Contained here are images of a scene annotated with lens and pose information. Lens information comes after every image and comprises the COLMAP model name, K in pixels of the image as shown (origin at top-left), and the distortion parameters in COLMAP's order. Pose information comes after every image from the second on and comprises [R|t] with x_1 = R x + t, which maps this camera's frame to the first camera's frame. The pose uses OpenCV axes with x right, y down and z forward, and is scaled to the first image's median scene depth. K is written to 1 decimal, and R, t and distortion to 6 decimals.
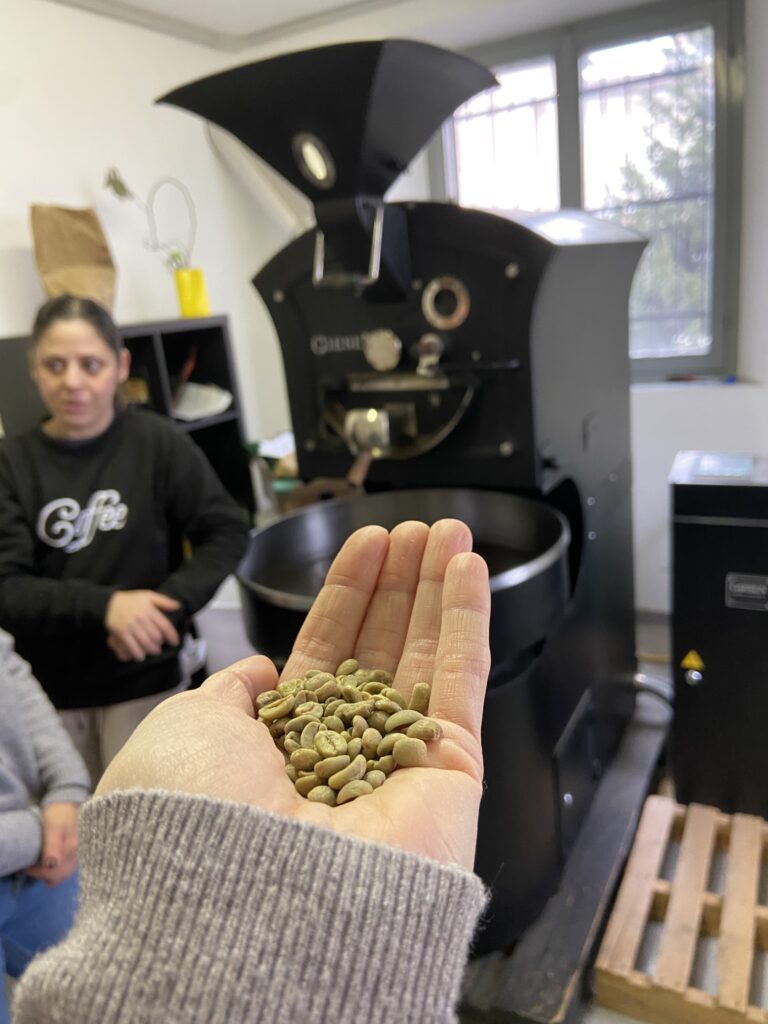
lens RADIAL K [[793.1, 0, 384.0], [0, 793.1, 512.0], [0, 0, 1]] dist [0.137485, -0.174277]
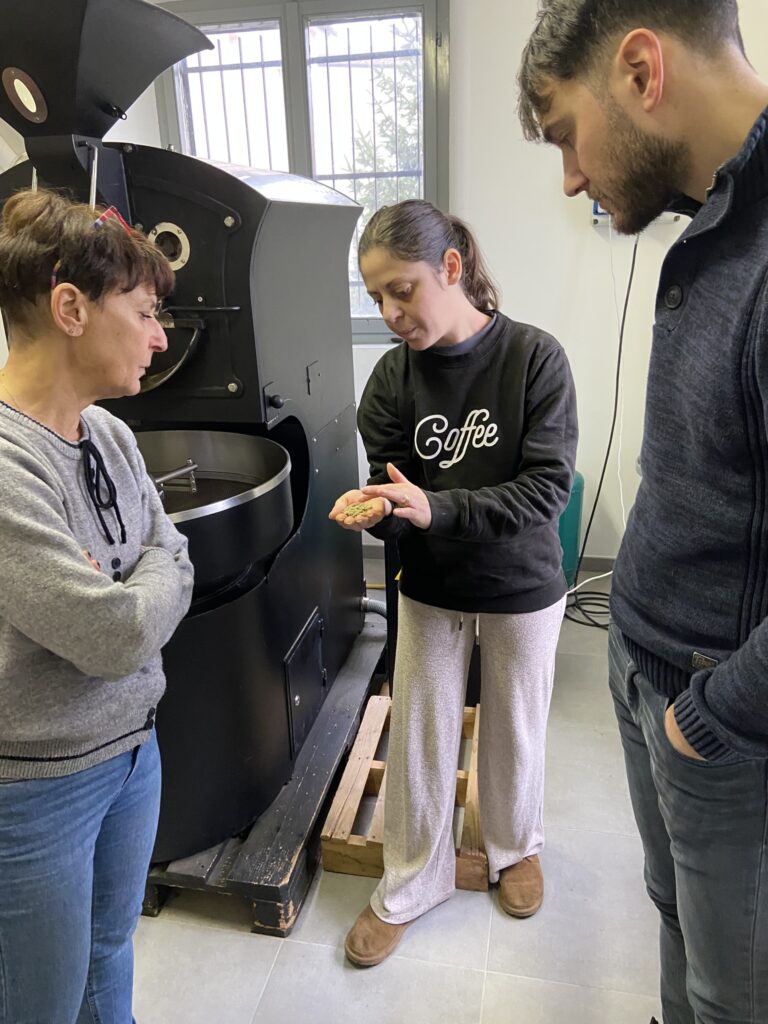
lens RADIAL K [[793.1, 0, 384.0], [0, 793.1, 512.0], [0, 0, 1]] dist [0.137485, -0.174277]
pose [[0.956868, -0.033538, 0.288581, 0.027565], [0.021911, 0.998816, 0.043426, 0.043600], [-0.289696, -0.035230, 0.956470, -0.101587]]
